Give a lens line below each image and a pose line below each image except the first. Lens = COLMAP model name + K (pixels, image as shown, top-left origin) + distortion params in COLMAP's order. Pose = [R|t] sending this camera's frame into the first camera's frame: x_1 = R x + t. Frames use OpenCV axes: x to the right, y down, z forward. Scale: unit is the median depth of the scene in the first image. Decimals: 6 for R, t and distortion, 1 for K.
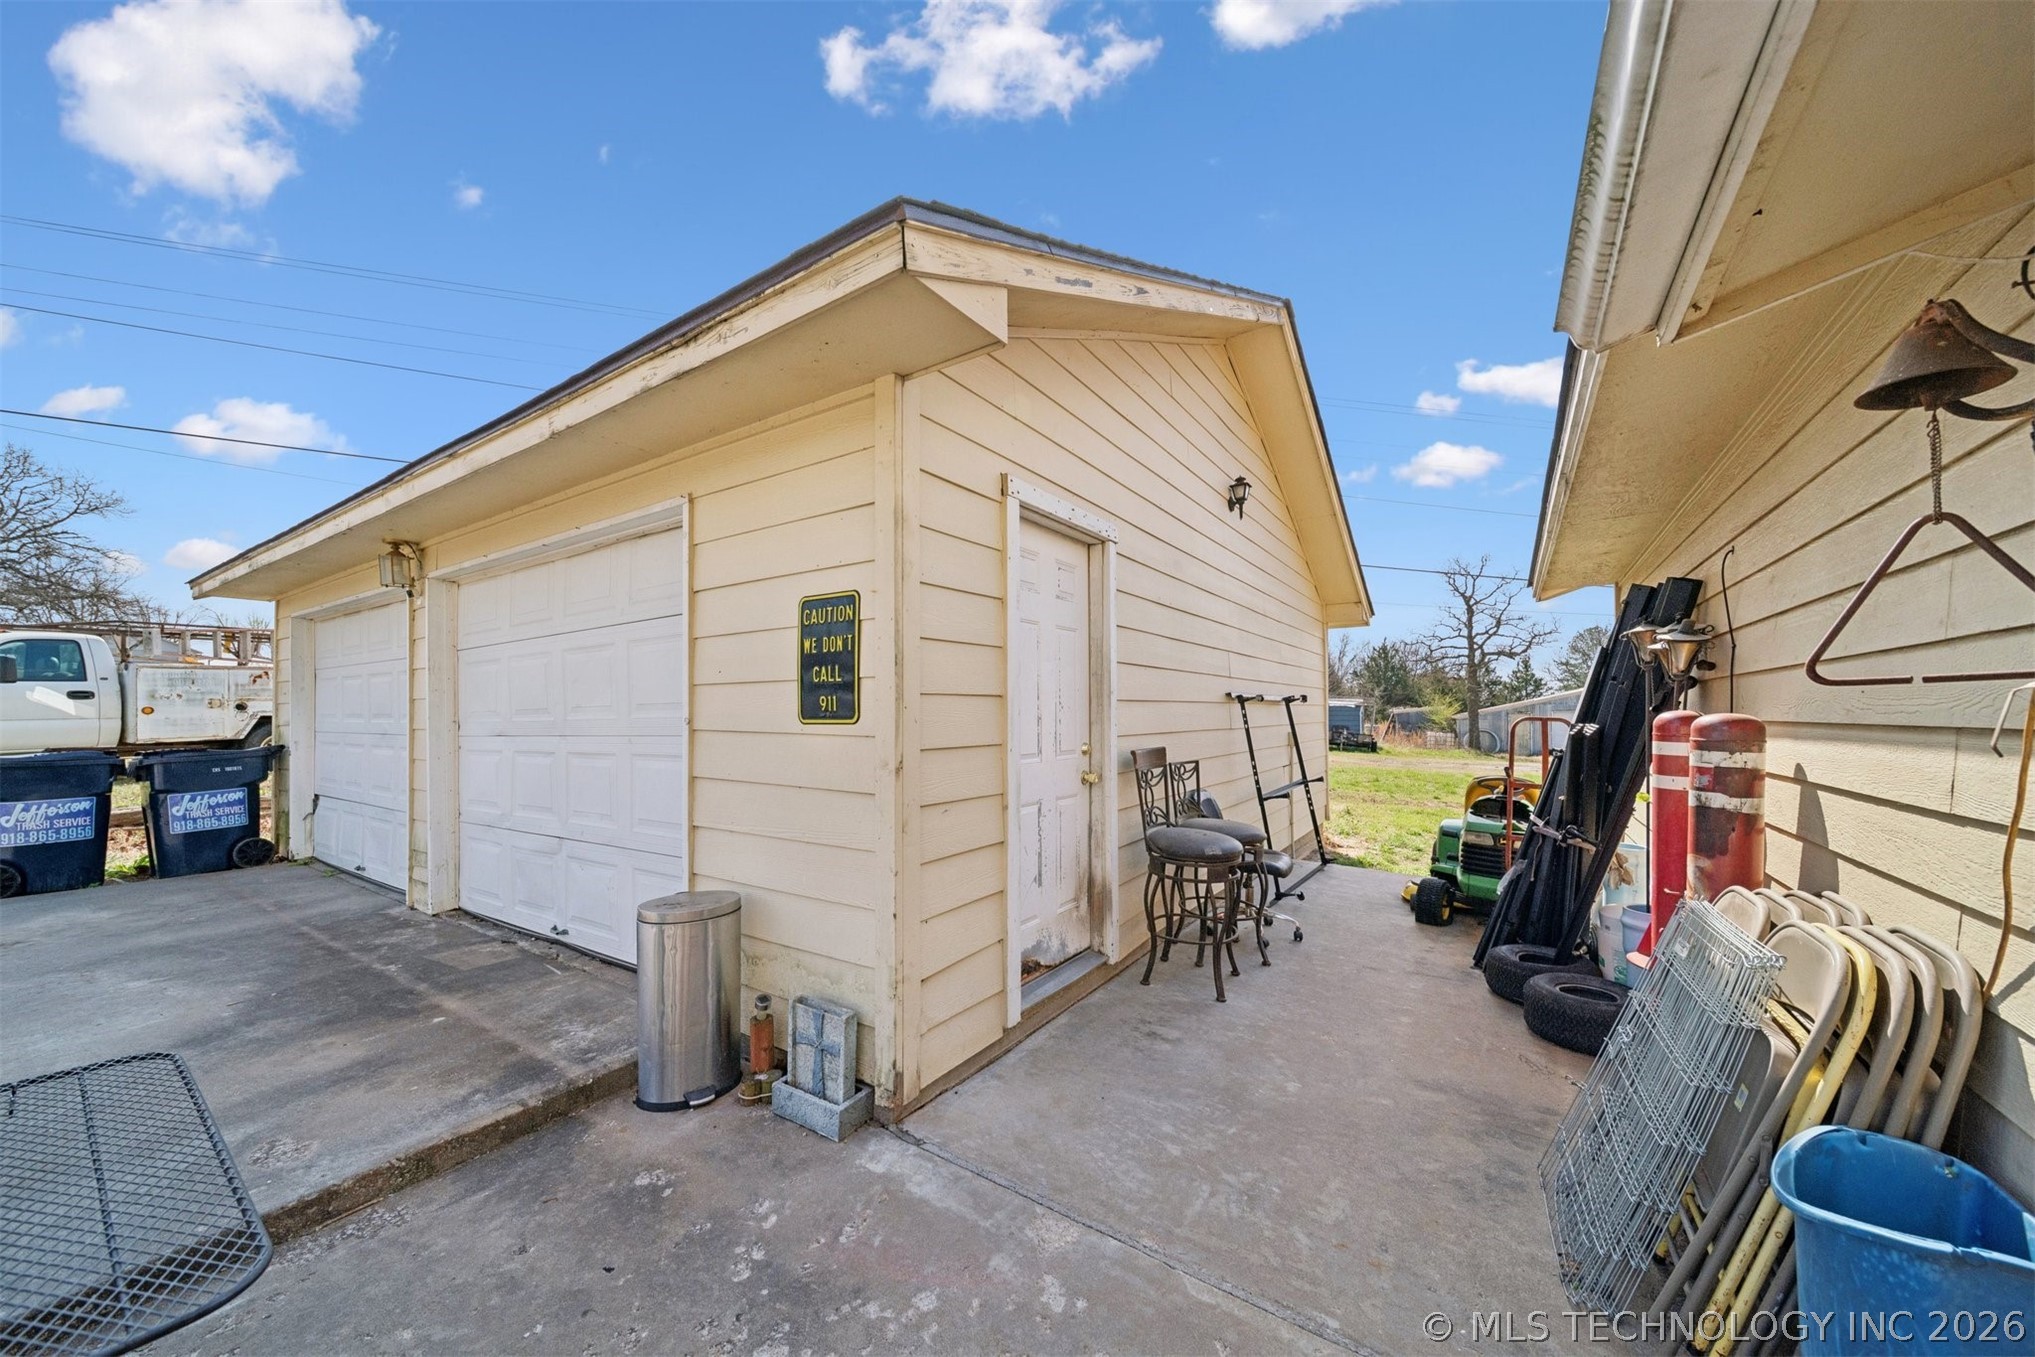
lens RADIAL K [[718.7, 0, 999.9], [0, 718.7, 694.4], [0, 0, 1]] dist [-0.000428, -0.000872]
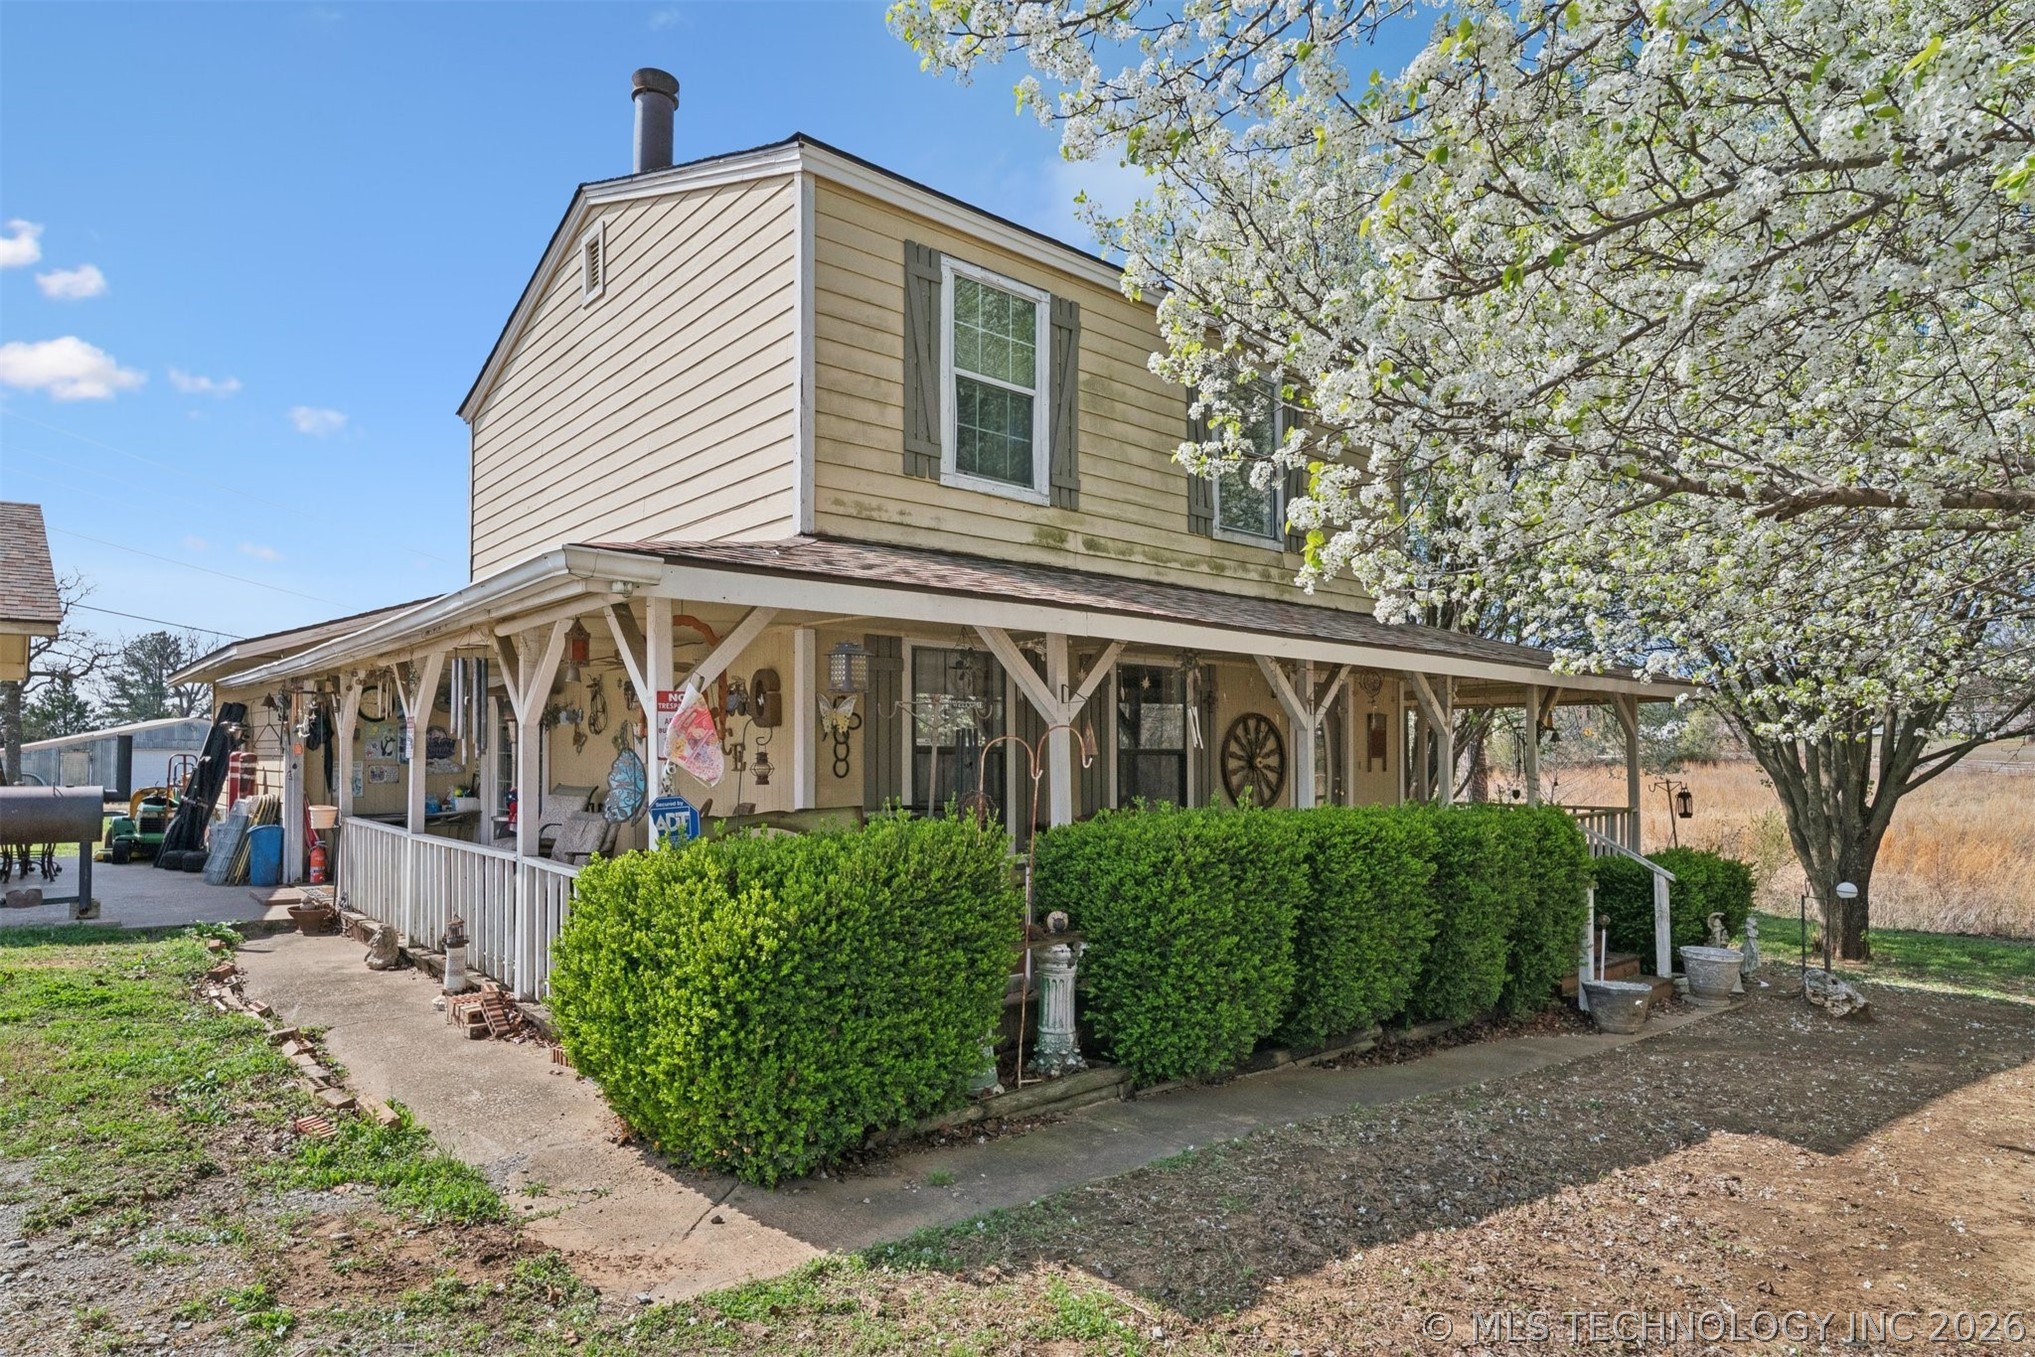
lens RADIAL K [[1127.2, 0, 973.5], [0, 1127.2, 738.0], [0, 0, 1]] dist [-0.006159, 0.001664]
pose [[0.240759, 0.014702, 0.970474, -2.429930], [-0.029124, 0.999544, -0.007917, -0.074584], [-0.970148, -0.026358, 0.241077, -2.631260]]
